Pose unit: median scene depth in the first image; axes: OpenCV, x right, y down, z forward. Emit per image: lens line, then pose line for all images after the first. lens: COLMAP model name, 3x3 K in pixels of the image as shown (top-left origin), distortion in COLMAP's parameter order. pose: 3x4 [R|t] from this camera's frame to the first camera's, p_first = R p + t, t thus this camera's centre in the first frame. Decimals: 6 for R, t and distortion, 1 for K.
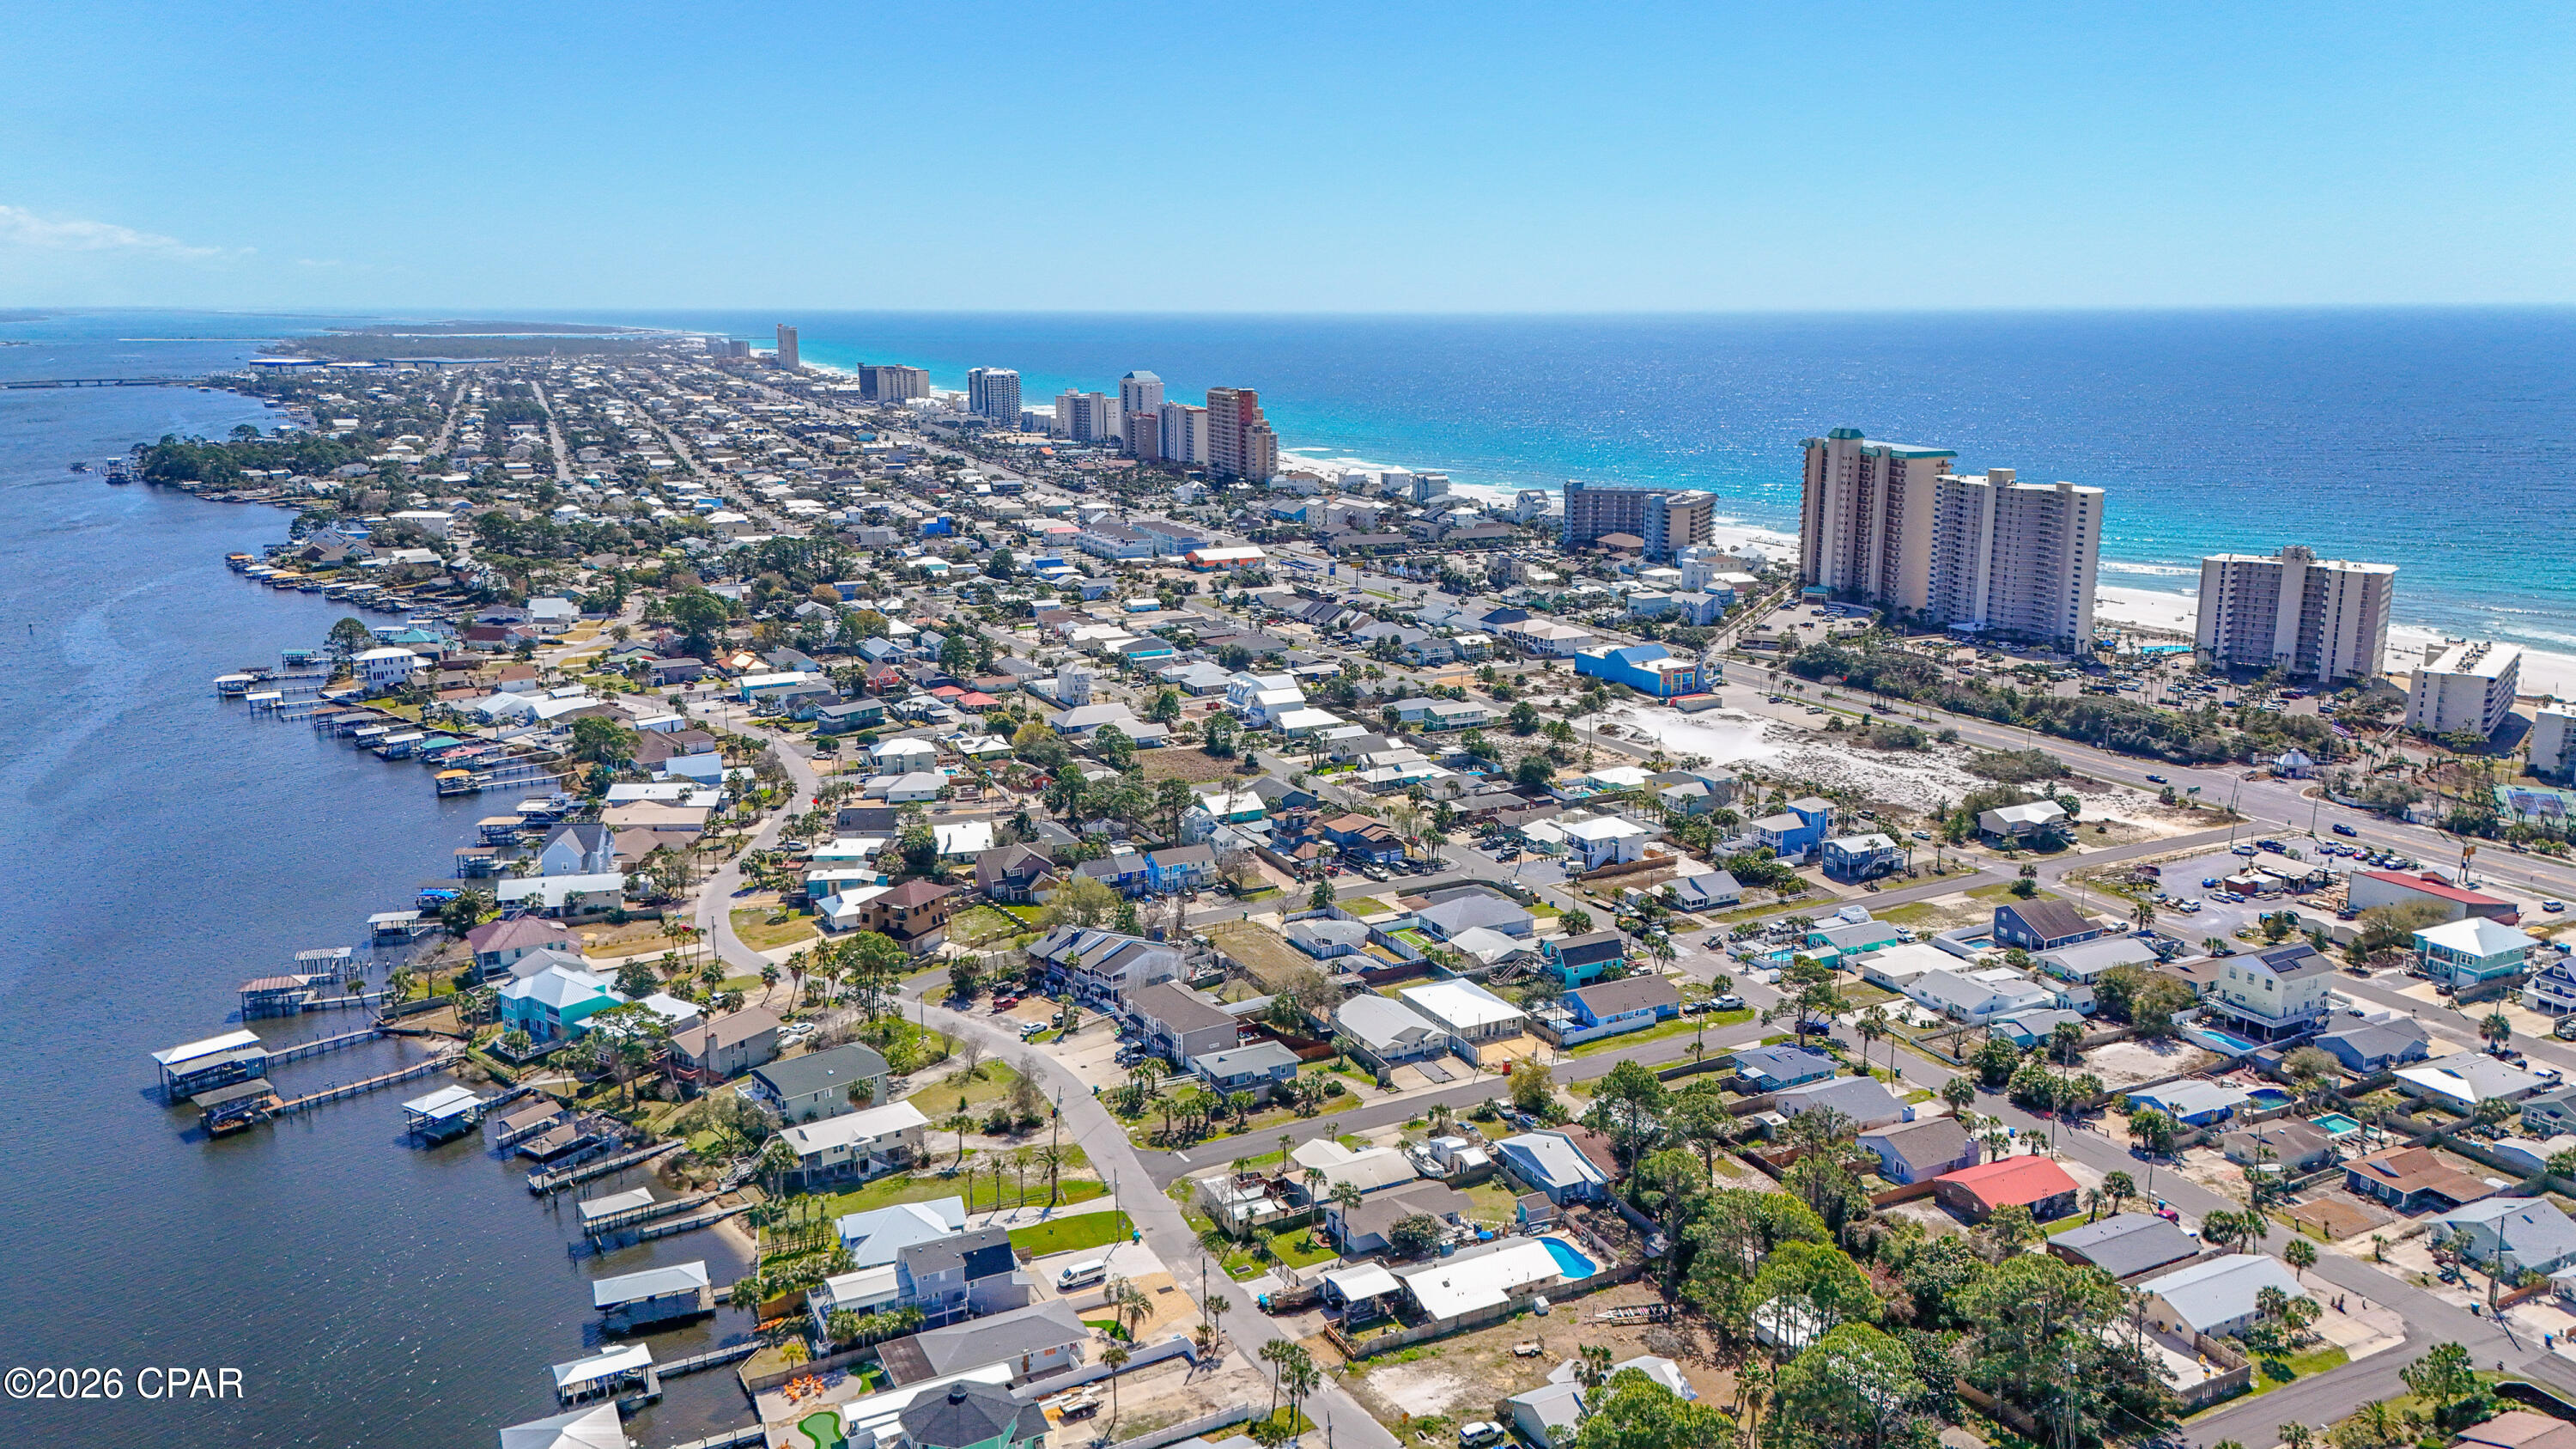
lens RADIAL K [[1898.9, 0, 1277.2], [0, 1898.9, 710.5], [0, 0, 1]] dist [0.089212, -0.099833]
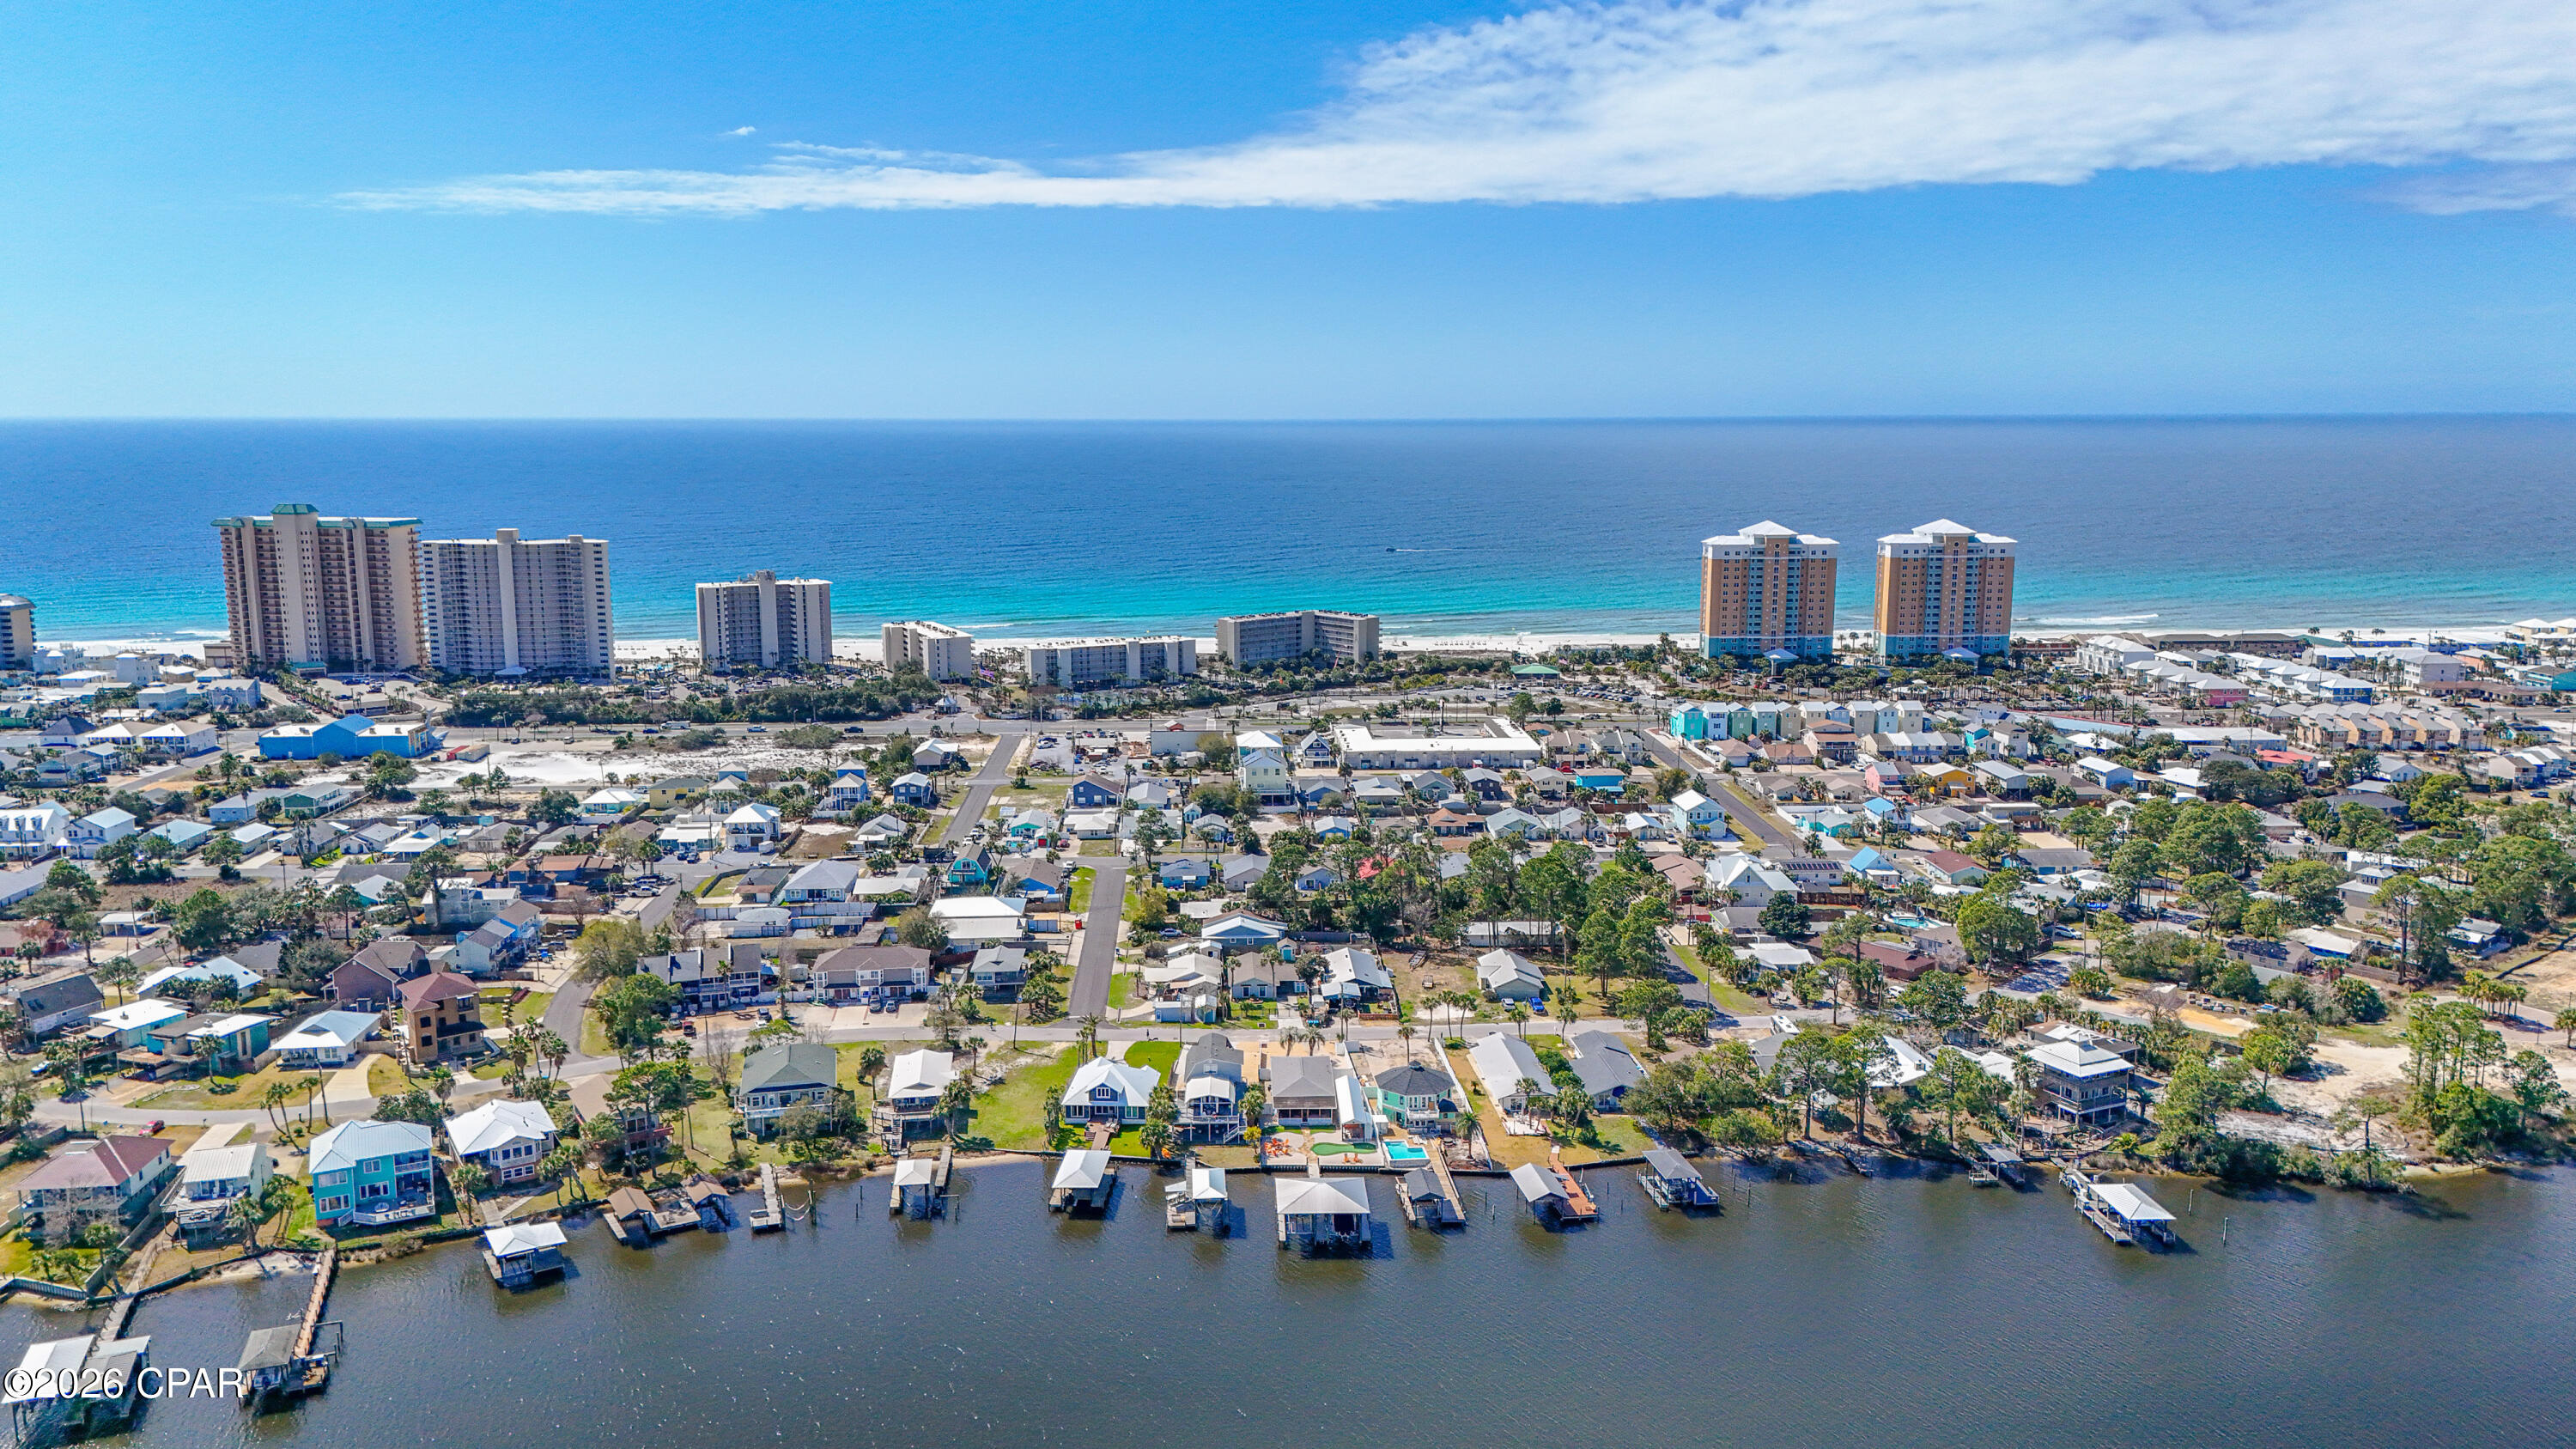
lens RADIAL K [[1898.9, 0, 1277.2], [0, 1898.9, 710.5], [0, 0, 1]] dist [0.089212, -0.099833]
pose [[0.419169, -0.142516, 0.896653, -0.764918], [0.194310, 0.978802, 0.064736, -0.013408], [-0.886871, 0.147094, 0.437975, 0.213529]]
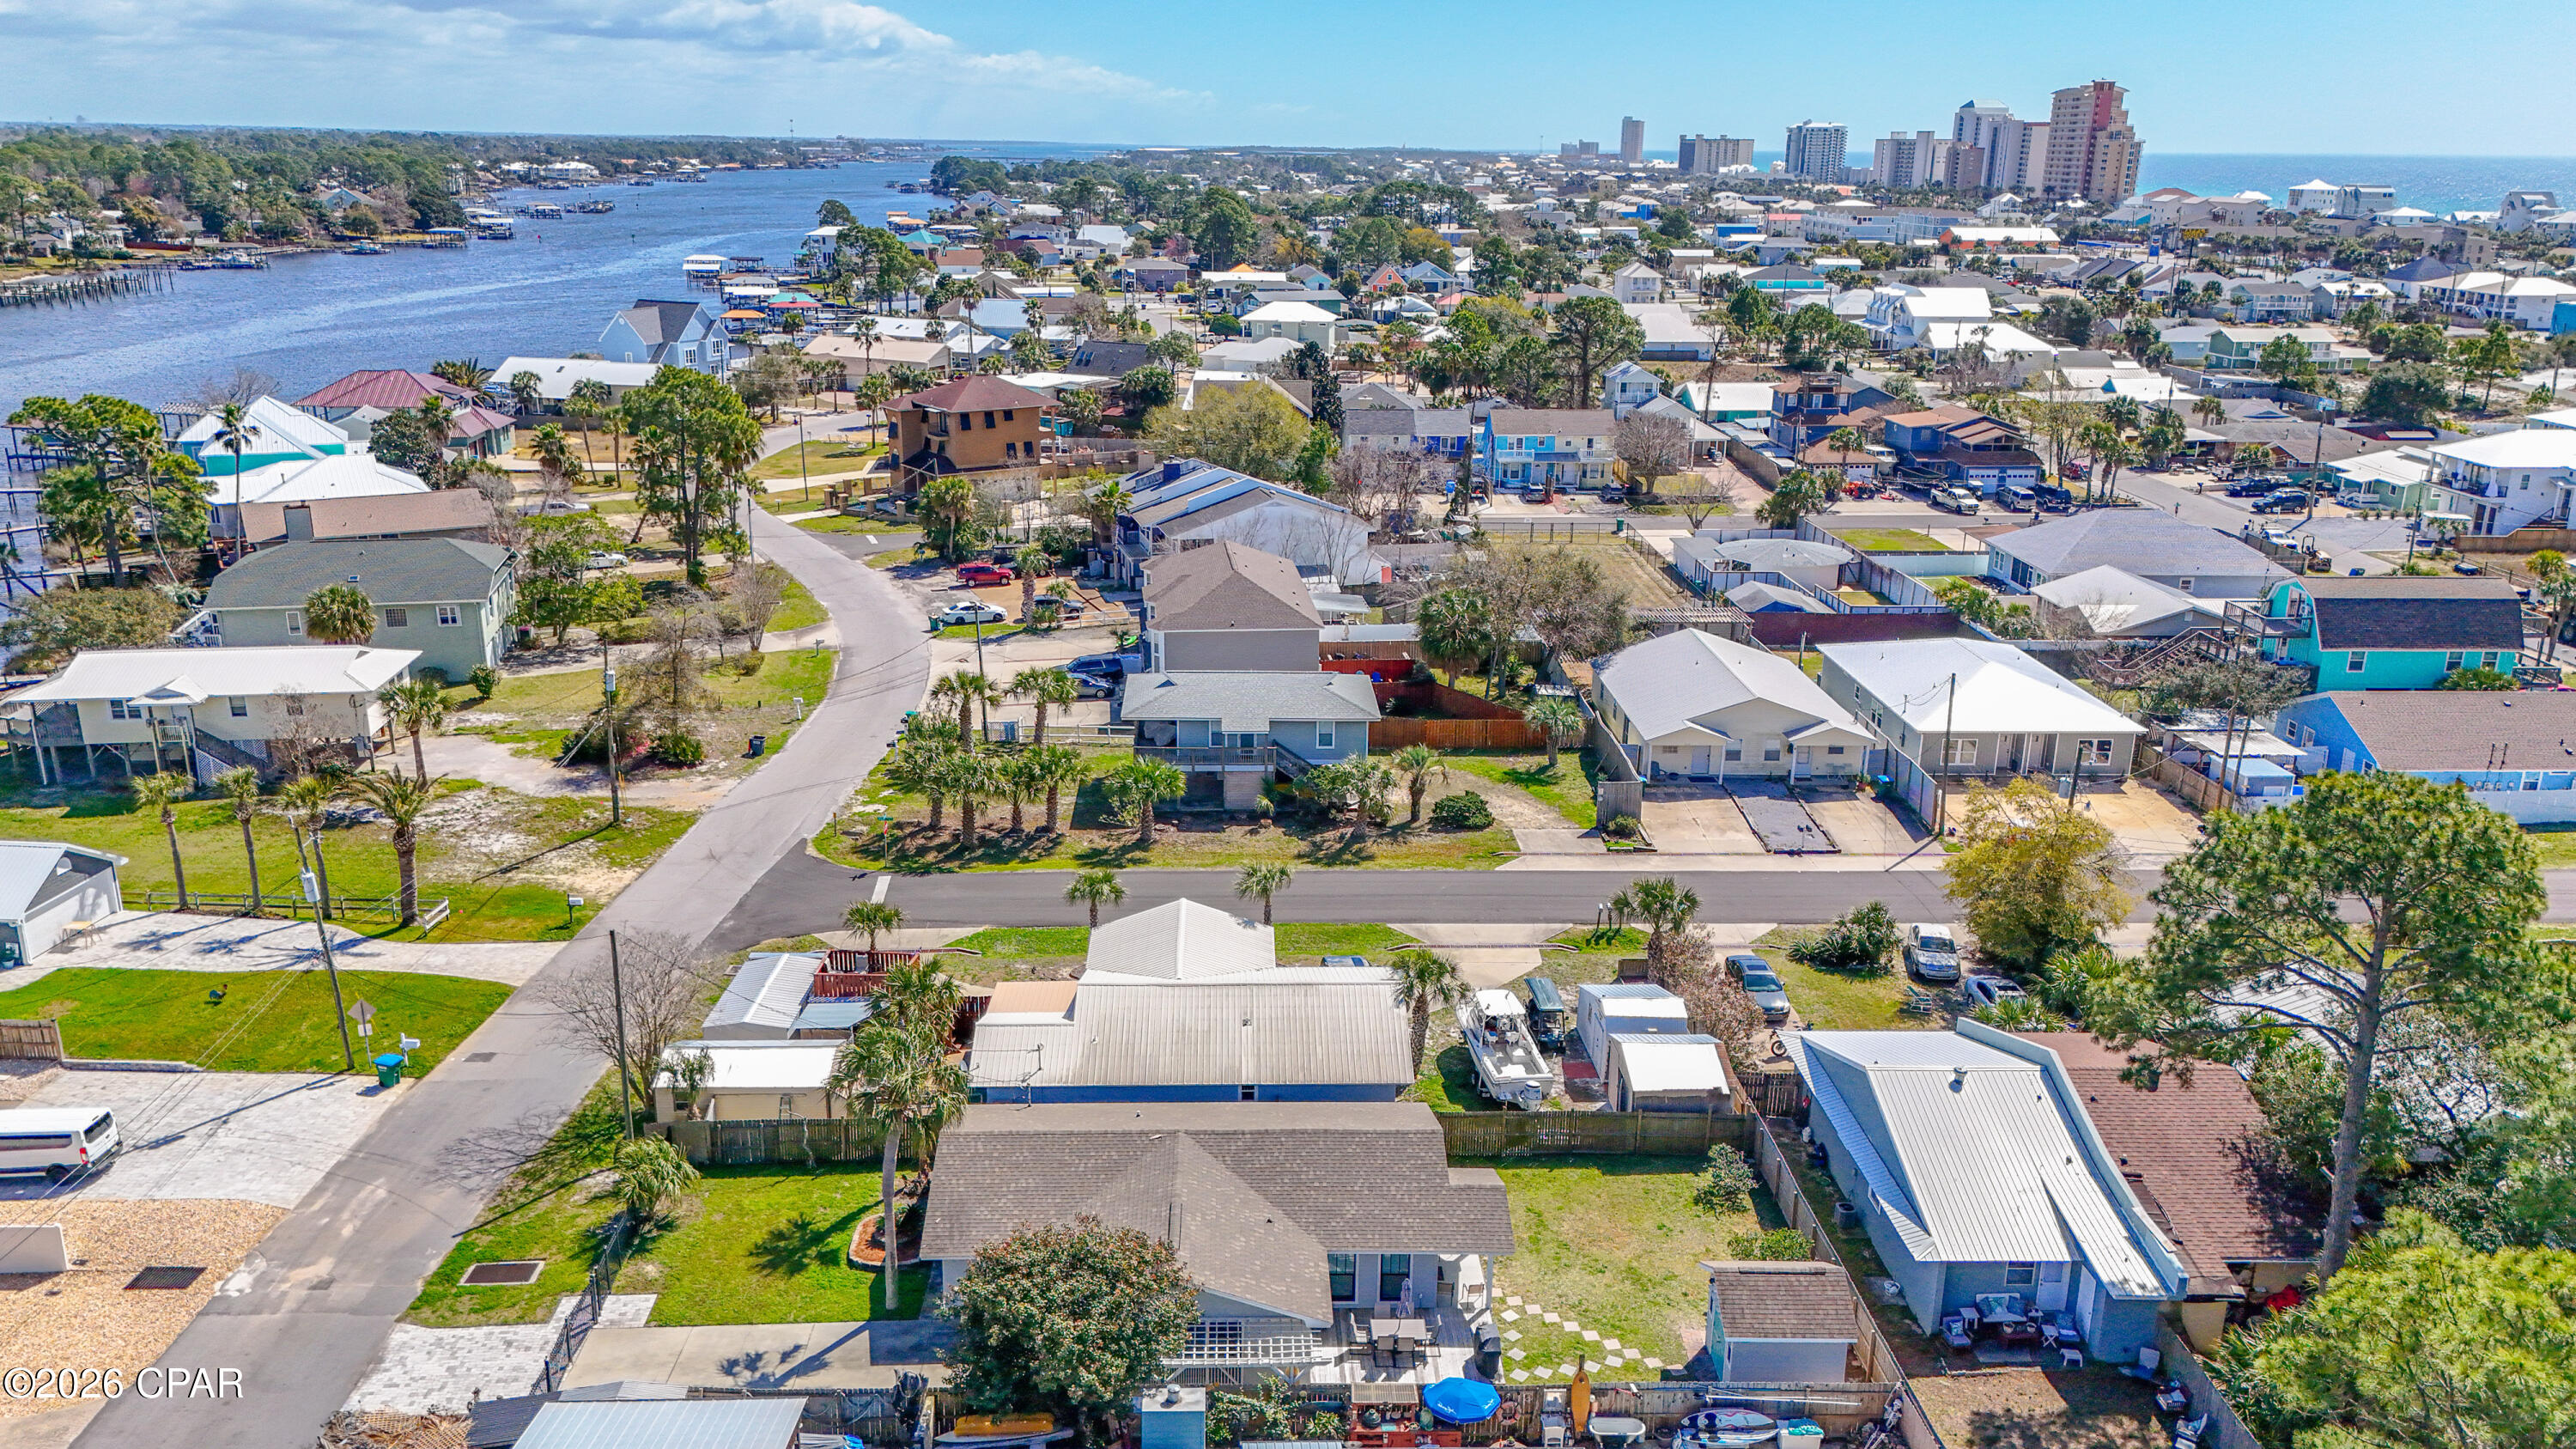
lens RADIAL K [[1899.2, 0, 1283.3], [0, 1899.2, 722.0], [0, 0, 1]] dist [0.051975, -0.007906]
pose [[0.902897, 0.140360, -0.406295, 0.106154], [-0.107086, 0.988834, 0.103633, 0.112658], [0.416305, -0.050061, 0.907846, 0.504717]]
